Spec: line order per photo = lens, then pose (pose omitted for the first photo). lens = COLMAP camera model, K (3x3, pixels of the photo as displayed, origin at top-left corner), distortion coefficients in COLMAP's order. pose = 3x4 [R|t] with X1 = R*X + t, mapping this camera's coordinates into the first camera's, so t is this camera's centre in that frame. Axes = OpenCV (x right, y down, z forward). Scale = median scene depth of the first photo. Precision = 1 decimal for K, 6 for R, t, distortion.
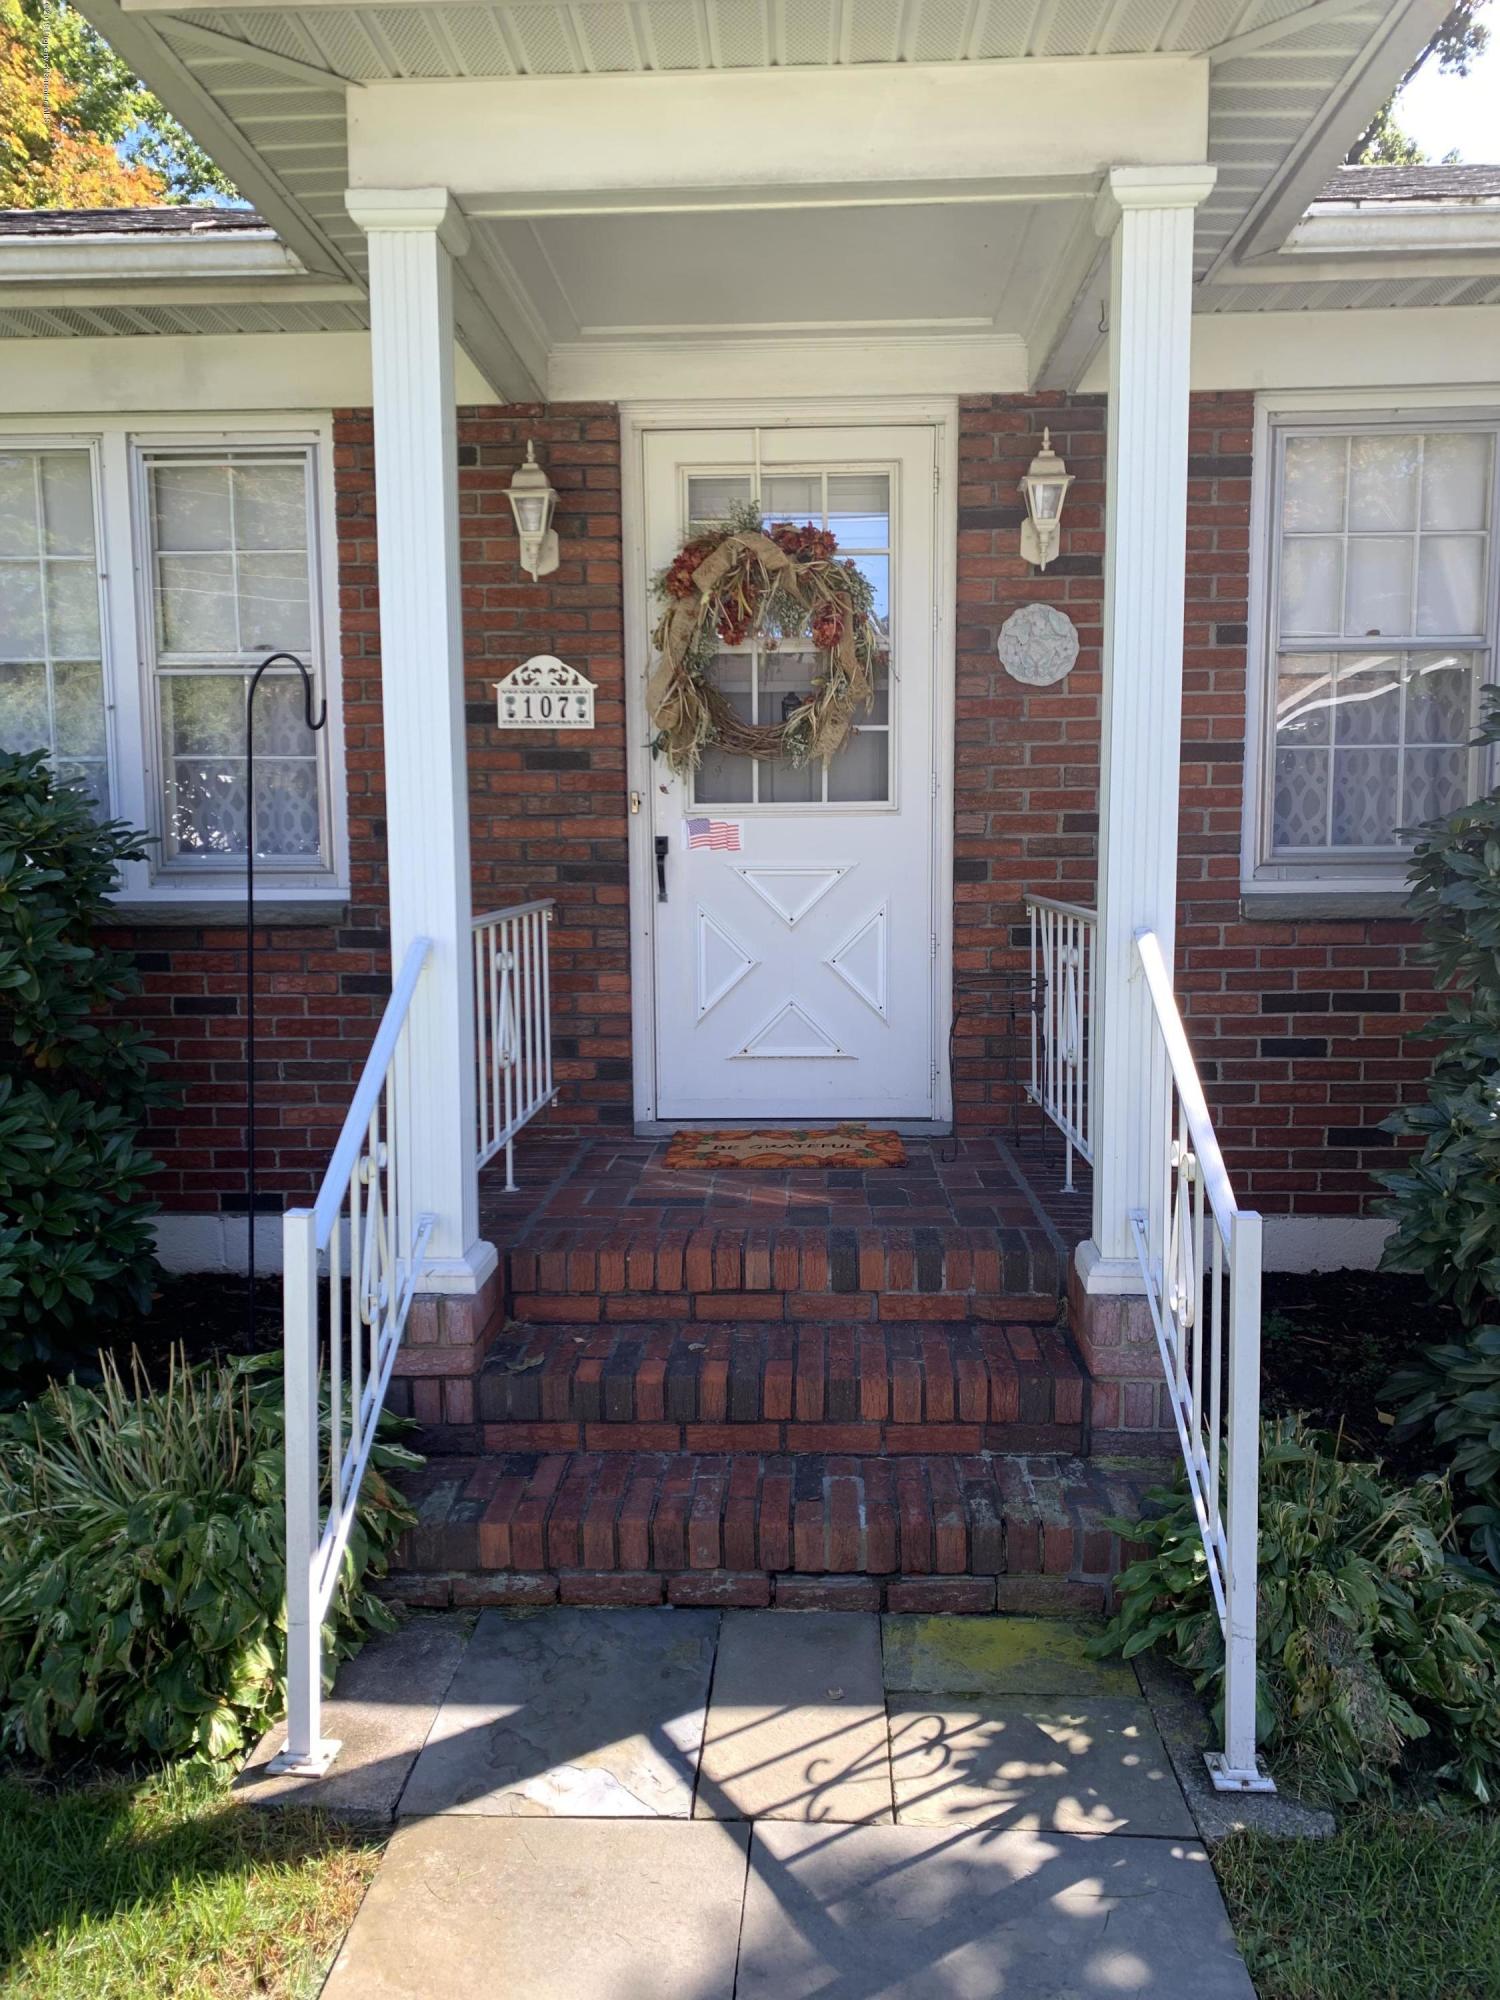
lens RADIAL K [[1516.7, 0, 755.1], [0, 1516.7, 998.4], [0, 0, 1]] dist [0.006579, 0.000837]
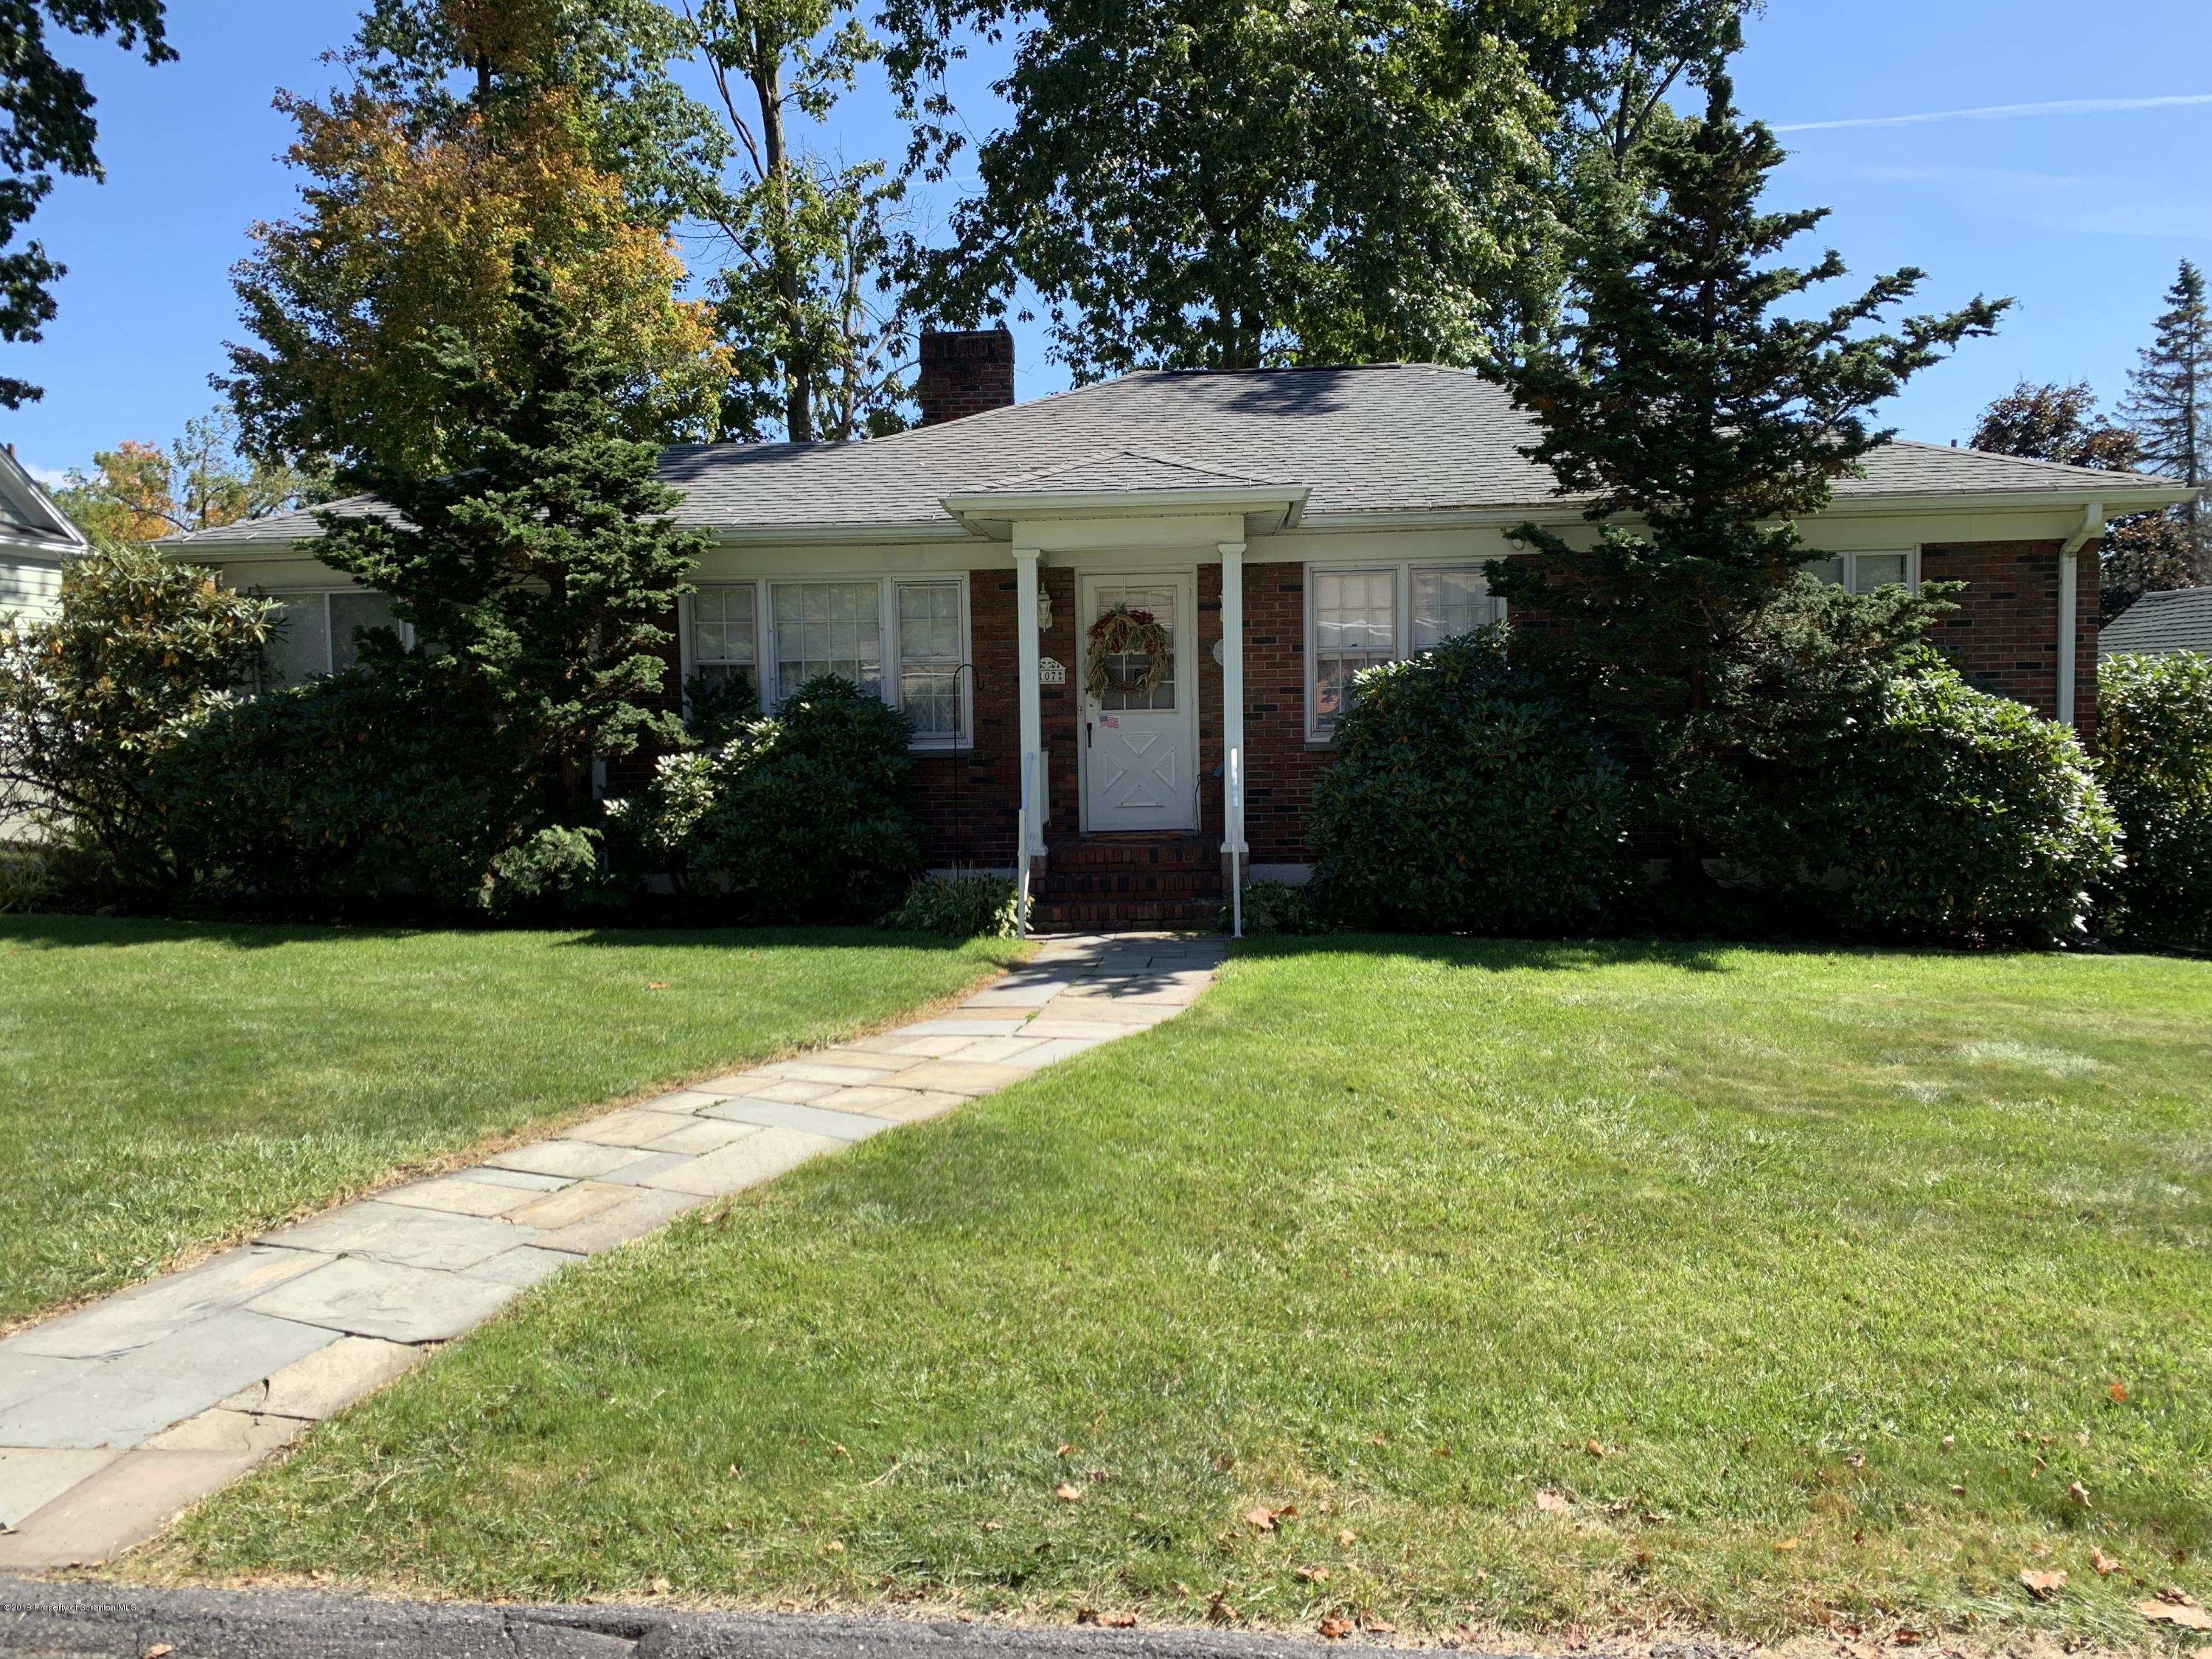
lens RADIAL K [[1677.5, 0, 1101.7], [0, 1677.5, 828.1], [0, 0, 1]] dist [0.006579, 0.000837]
pose [[0.999913, -0.009785, -0.008846, -0.016967], [0.009491, 0.999423, -0.032604, 0.176667], [0.009160, 0.032518, 0.999429, -1.970771]]
